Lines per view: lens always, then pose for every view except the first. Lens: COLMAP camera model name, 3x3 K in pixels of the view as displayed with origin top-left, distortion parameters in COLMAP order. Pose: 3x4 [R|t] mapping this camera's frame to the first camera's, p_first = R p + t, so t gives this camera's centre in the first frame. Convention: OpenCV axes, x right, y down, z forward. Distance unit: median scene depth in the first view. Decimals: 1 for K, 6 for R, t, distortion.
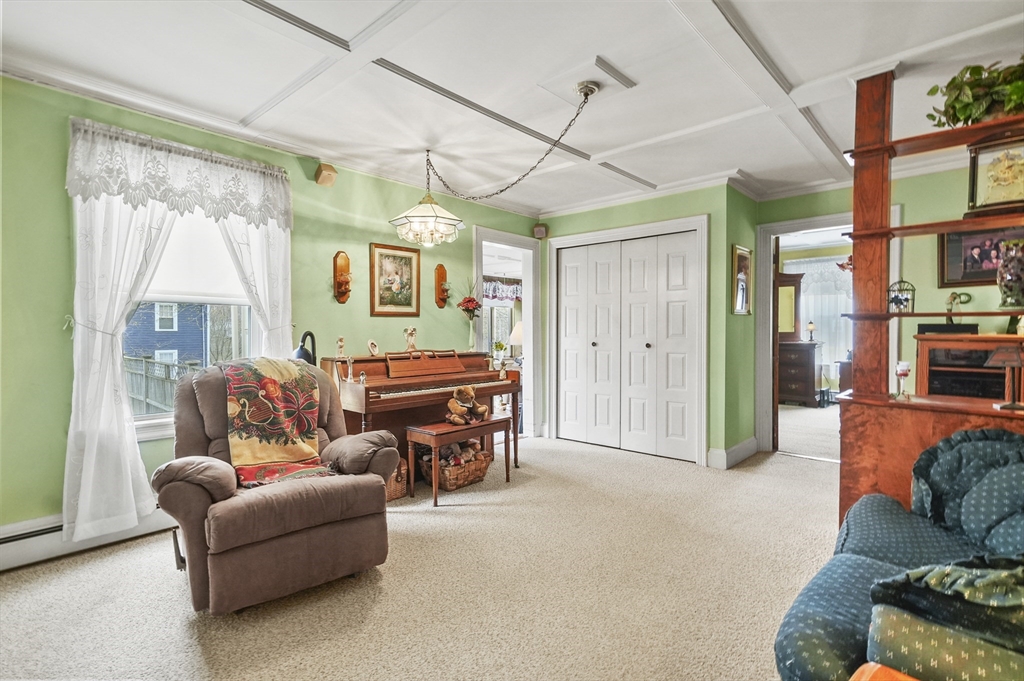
lens RADIAL K [[496.3, 0, 512.0], [0, 496.3, 340.5], [0, 0, 1]] dist [0.001860, 0.017576]
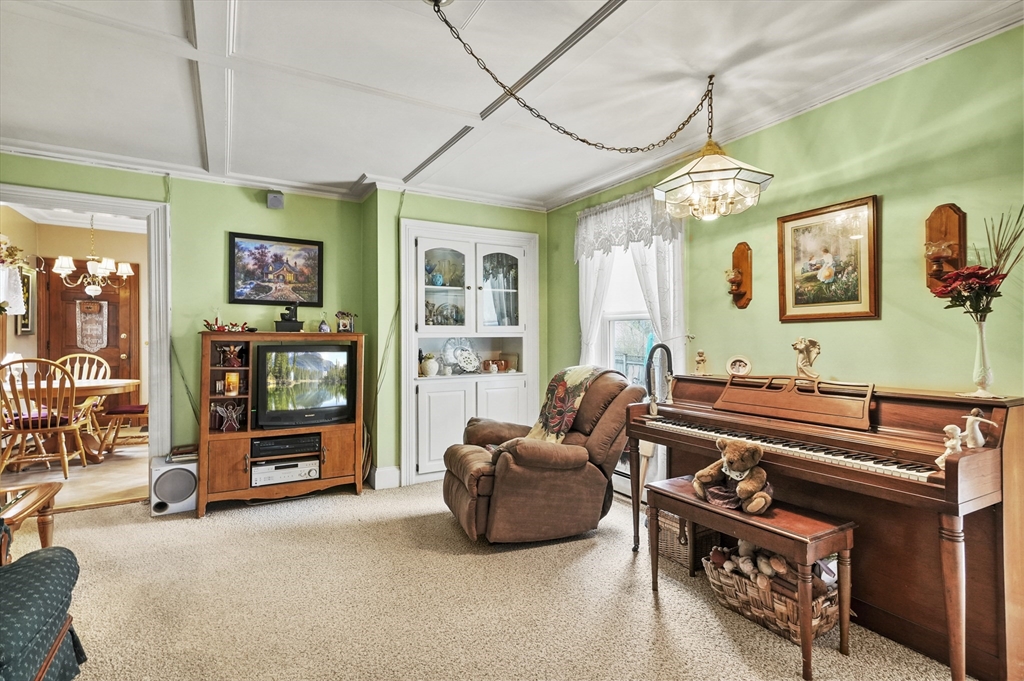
lens RADIAL K [[496.3, 0, 512.0], [0, 496.3, 340.5], [0, 0, 1]] dist [0.001860, 0.017576]
pose [[-0.297114, 0.007497, -0.954812, 0.494245], [-0.015670, 0.999796, 0.012726, -0.026698], [0.954713, 0.018743, -0.296936, 0.842936]]
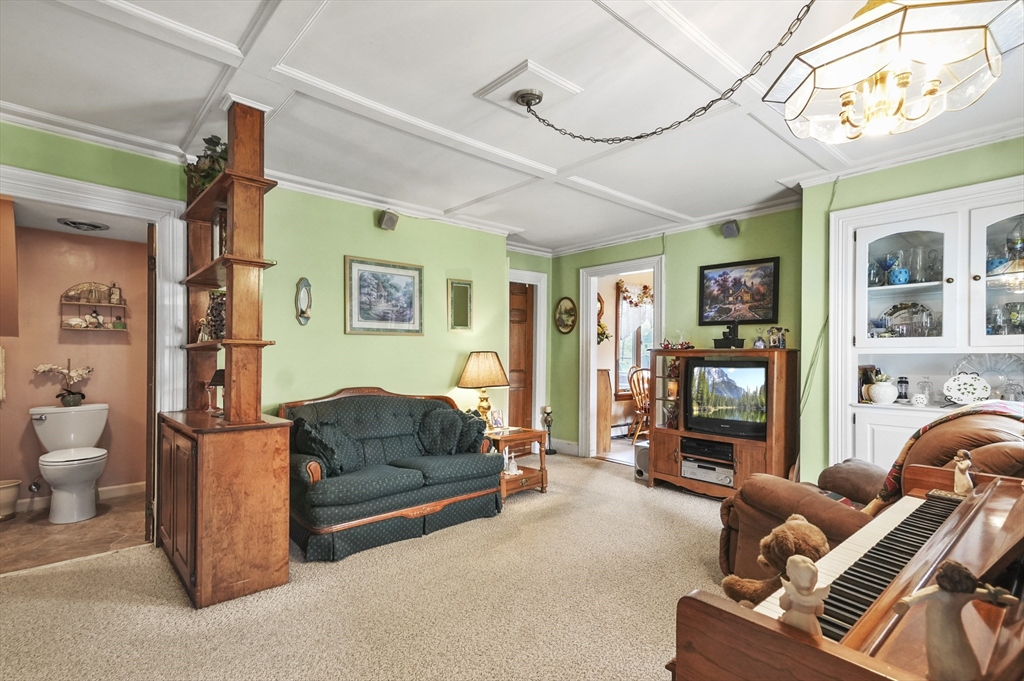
lens RADIAL K [[512.0, 0, 508.8], [0, 512.0, 355.7], [0, 0, 1]] dist [0.001818, 0.021552]
pose [[-0.993059, -0.004715, 0.117526, -0.685945], [-0.002879, 0.999871, 0.015793, -0.022995], [-0.117586, 0.015345, -0.992944, 1.961006]]
